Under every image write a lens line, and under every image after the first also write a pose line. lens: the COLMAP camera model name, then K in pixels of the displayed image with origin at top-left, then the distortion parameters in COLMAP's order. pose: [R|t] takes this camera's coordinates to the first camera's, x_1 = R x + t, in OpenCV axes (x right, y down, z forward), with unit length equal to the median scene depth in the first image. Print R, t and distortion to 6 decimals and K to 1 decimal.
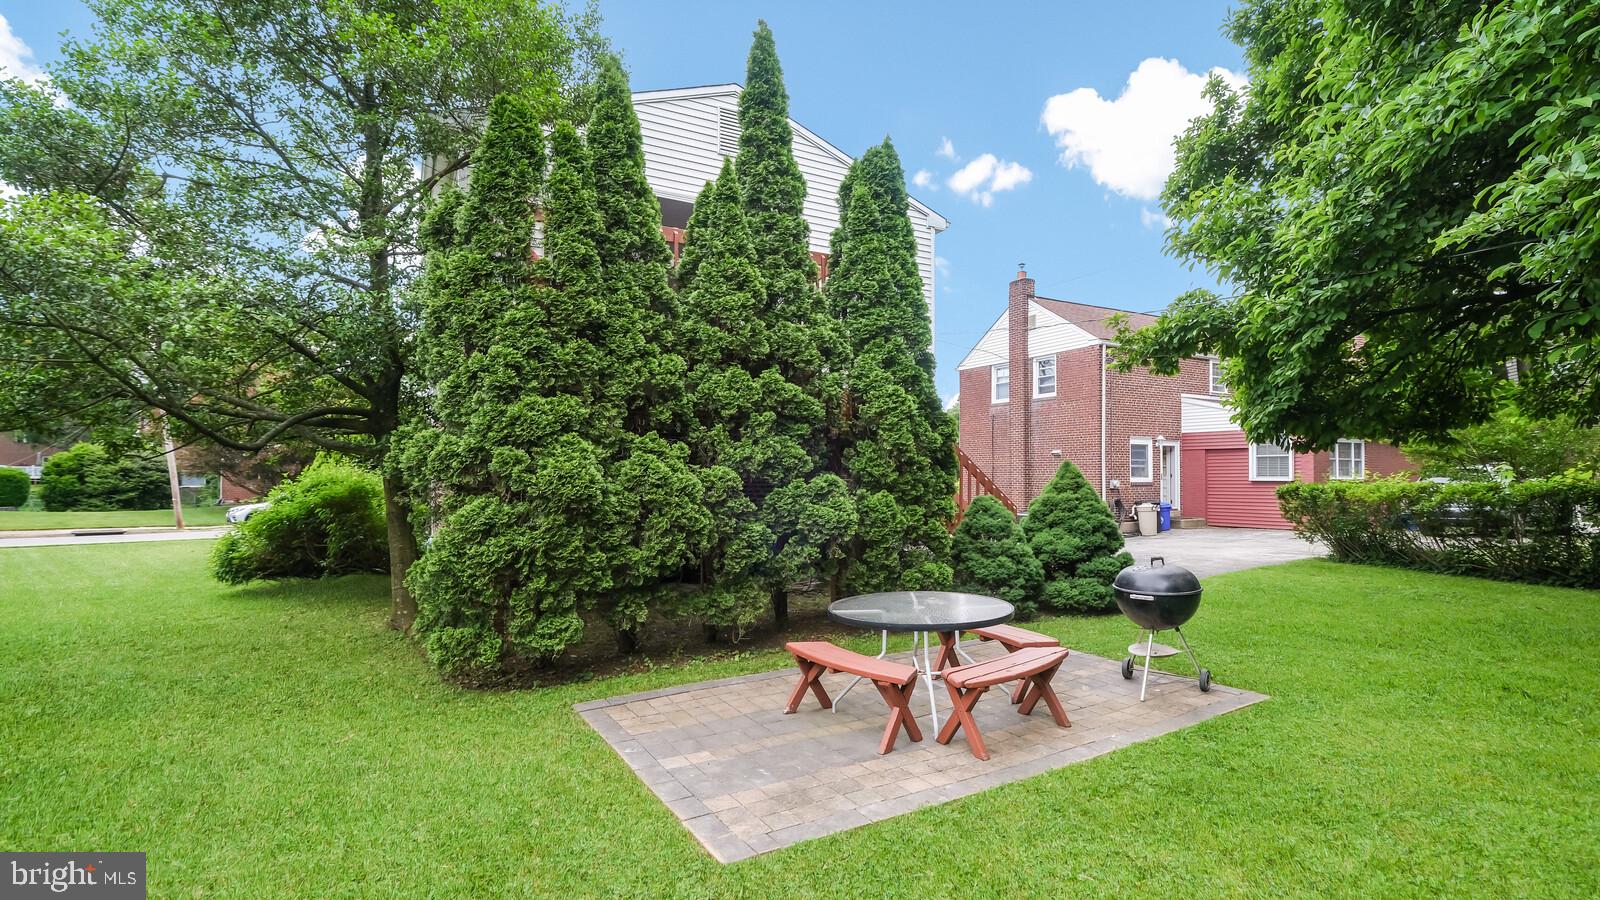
lens RADIAL K [[703.8, 0, 808.8], [0, 703.8, 460.8], [0, 0, 1]] dist [-0.001599, -0.000125]
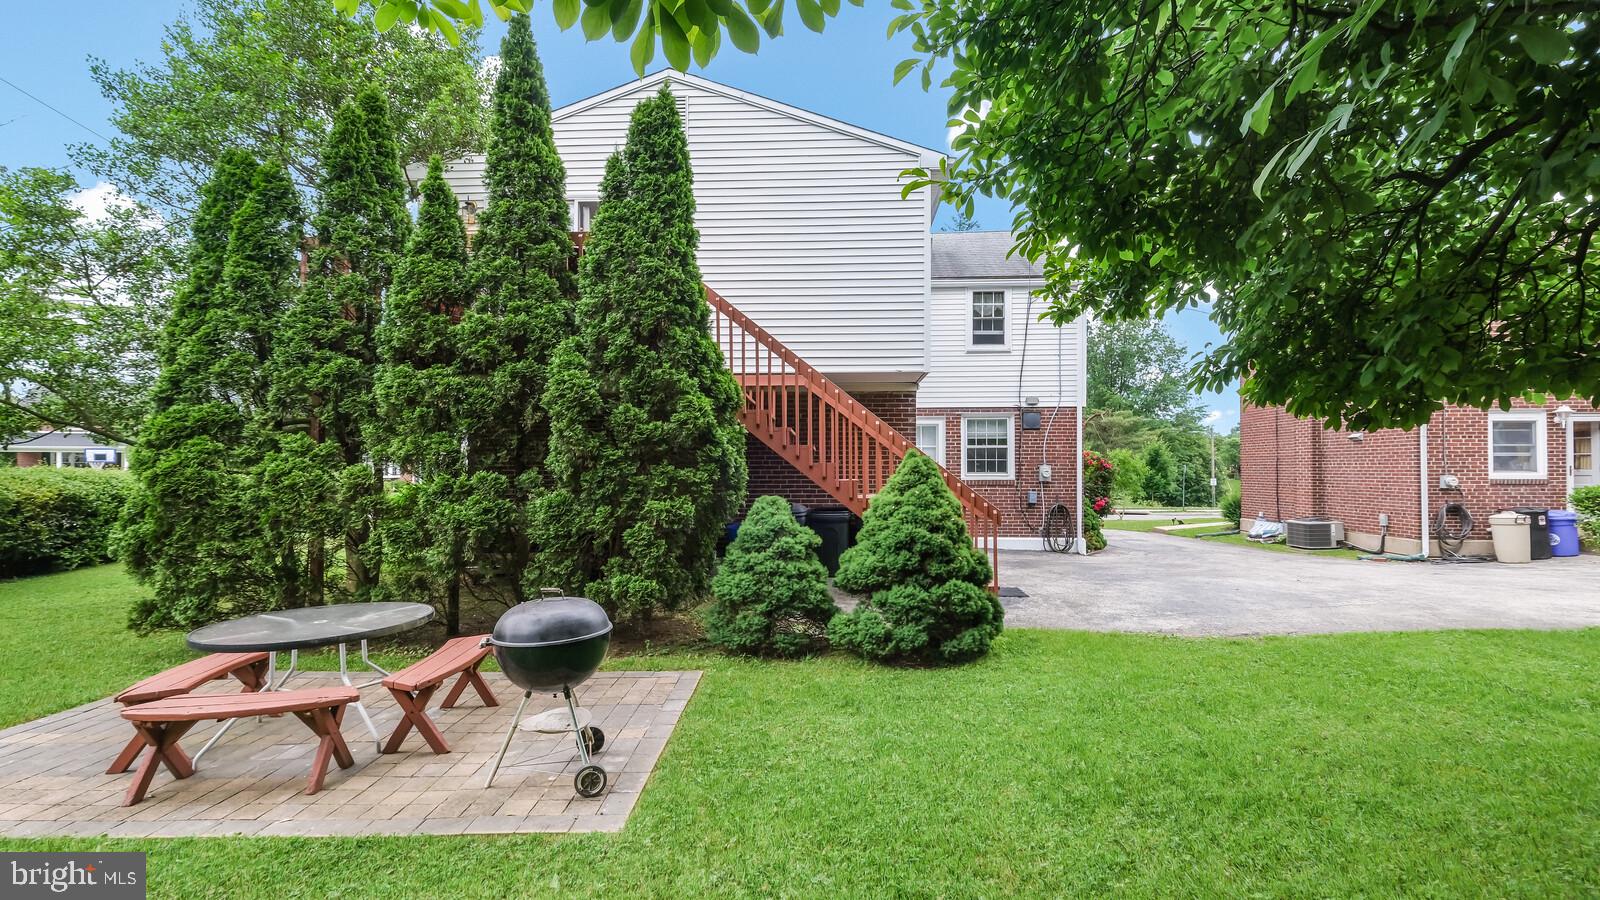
lens RADIAL K [[703.8, 0, 797.1], [0, 703.8, 457.2], [0, 0, 1]] dist [-0.001599, -0.000125]
pose [[0.865624, -0.008133, -0.500629, 0.707136], [0.011775, 0.999922, 0.004115, -0.001362], [0.500556, -0.009457, 0.865652, 0.333836]]
